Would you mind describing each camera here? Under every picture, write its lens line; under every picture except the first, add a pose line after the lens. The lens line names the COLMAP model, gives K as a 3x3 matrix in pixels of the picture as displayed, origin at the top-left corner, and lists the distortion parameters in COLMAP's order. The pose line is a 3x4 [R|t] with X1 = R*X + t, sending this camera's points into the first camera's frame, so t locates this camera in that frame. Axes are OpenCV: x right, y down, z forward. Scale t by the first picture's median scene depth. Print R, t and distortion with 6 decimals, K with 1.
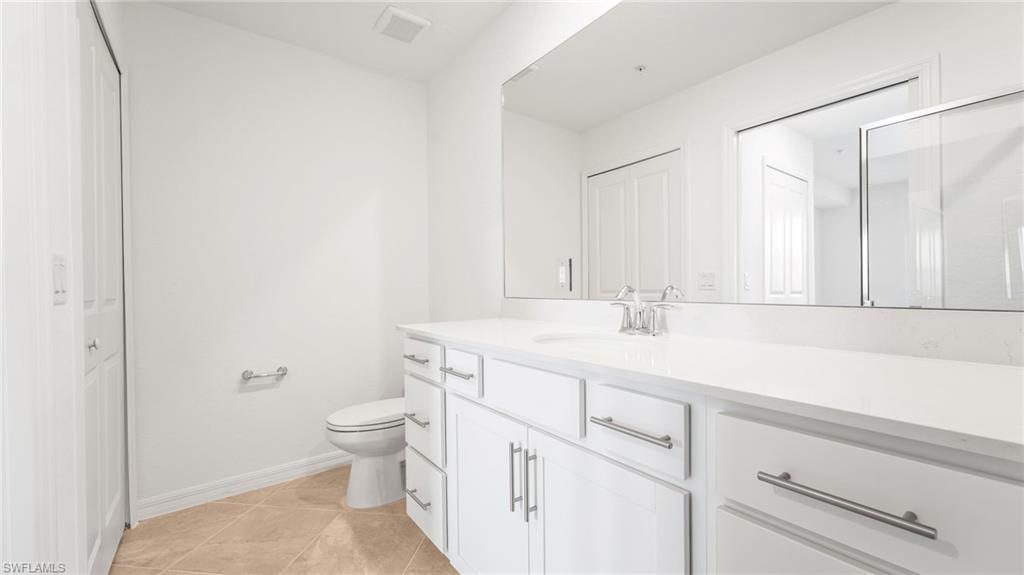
lens RADIAL K [[404.4, 0, 512.0], [0, 404.4, 287.5], [0, 0, 1]] dist [-0.001622, -0.000223]
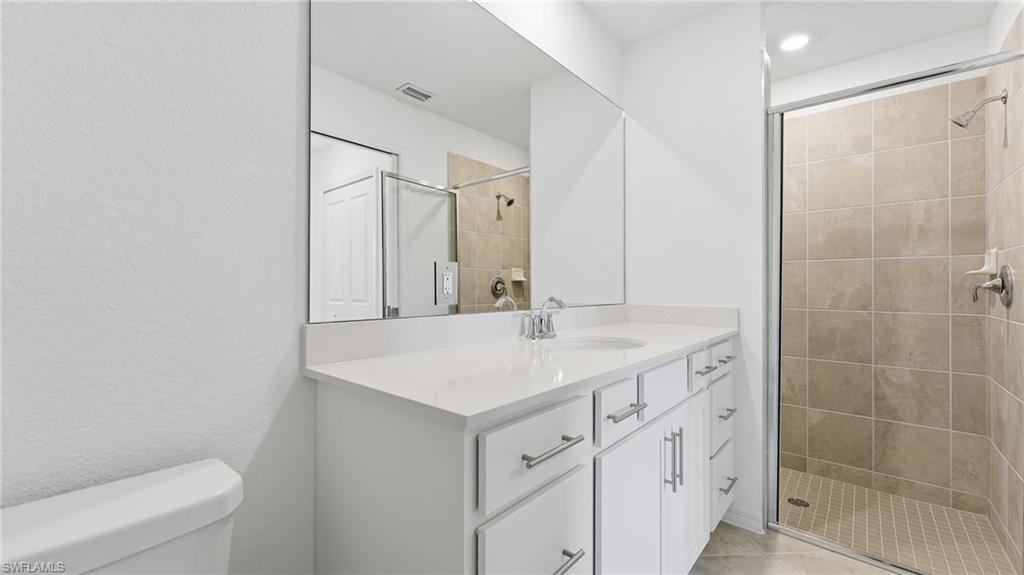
lens RADIAL K [[412.3, 0, 513.9], [0, 412.3, 287.2], [0, 0, 1]] dist [-0.000010, -0.000305]
pose [[-0.203998, 0.016774, 0.978827, -0.659547], [0.005879, 0.999856, -0.015909, -0.010234], [-0.978954, 0.002509, -0.204068, 1.048297]]
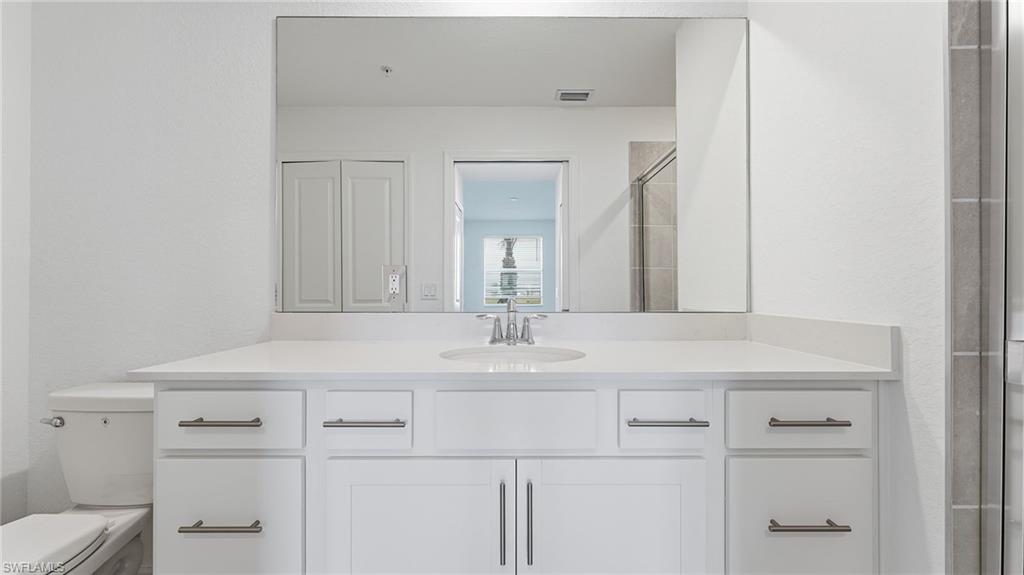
lens RADIAL K [[412.3, 0, 513.9], [0, 412.3, 287.2], [0, 0, 1]] dist [-0.000010, -0.000305]
pose [[0.600226, 0.021751, 0.799534, -0.424825], [-0.006447, 0.999729, -0.022357, -0.006179], [-0.799804, 0.008265, 0.600204, 0.277883]]
